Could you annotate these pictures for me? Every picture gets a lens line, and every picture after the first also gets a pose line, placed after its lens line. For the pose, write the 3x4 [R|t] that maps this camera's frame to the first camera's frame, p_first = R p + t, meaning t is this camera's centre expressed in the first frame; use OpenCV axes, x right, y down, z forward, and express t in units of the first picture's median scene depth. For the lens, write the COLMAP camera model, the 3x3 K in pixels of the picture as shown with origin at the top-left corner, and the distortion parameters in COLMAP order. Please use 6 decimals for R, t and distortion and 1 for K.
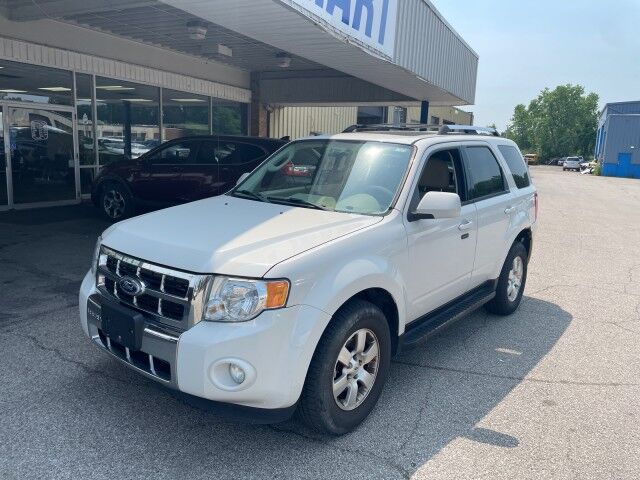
lens RADIAL K [[494.3, 0, 334.9], [0, 494.3, 230.9], [0, 0, 1]] dist [0.008017, 0.000321]
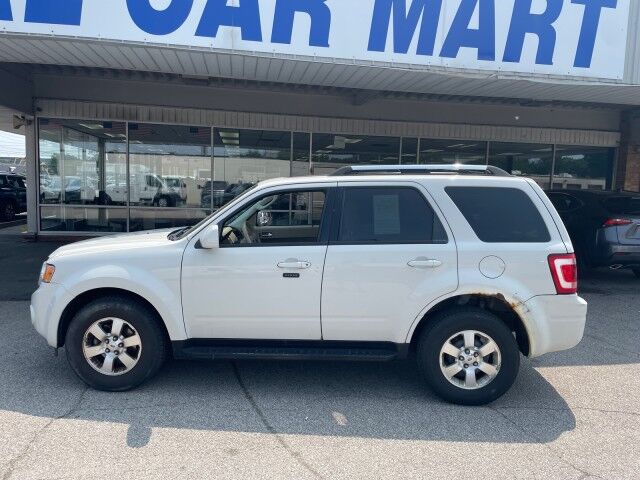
lens RADIAL K [[484.2, 0, 323.9], [0, 484.2, 245.1], [0, 0, 1]] dist [0.079470, -0.087735]
pose [[0.583528, 0.077497, -0.808387, 0.355219], [-0.138805, 0.990306, -0.005259, -0.018433], [0.800142, 0.115277, 0.588629, 0.151414]]
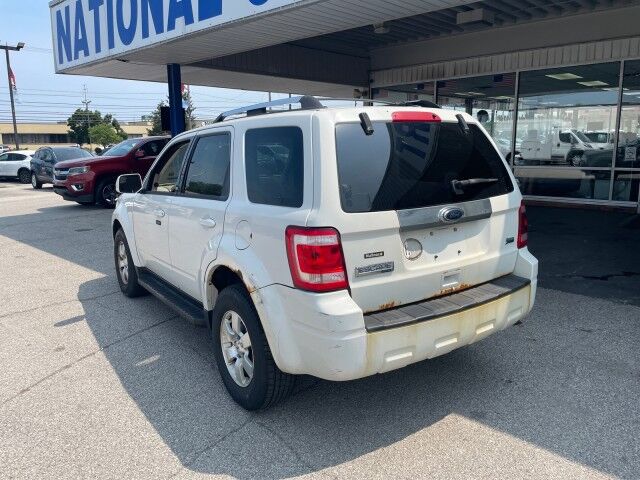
lens RADIAL K [[482.8, 0, 320.0], [0, 482.8, 240.0], [0, 0, 1]] dist [0.070284, -0.077192]
pose [[-0.300087, 0.154964, -0.941241, 0.374837], [-0.151175, 0.966521, 0.207324, -0.073195], [0.941857, 0.204507, -0.266614, 0.524822]]
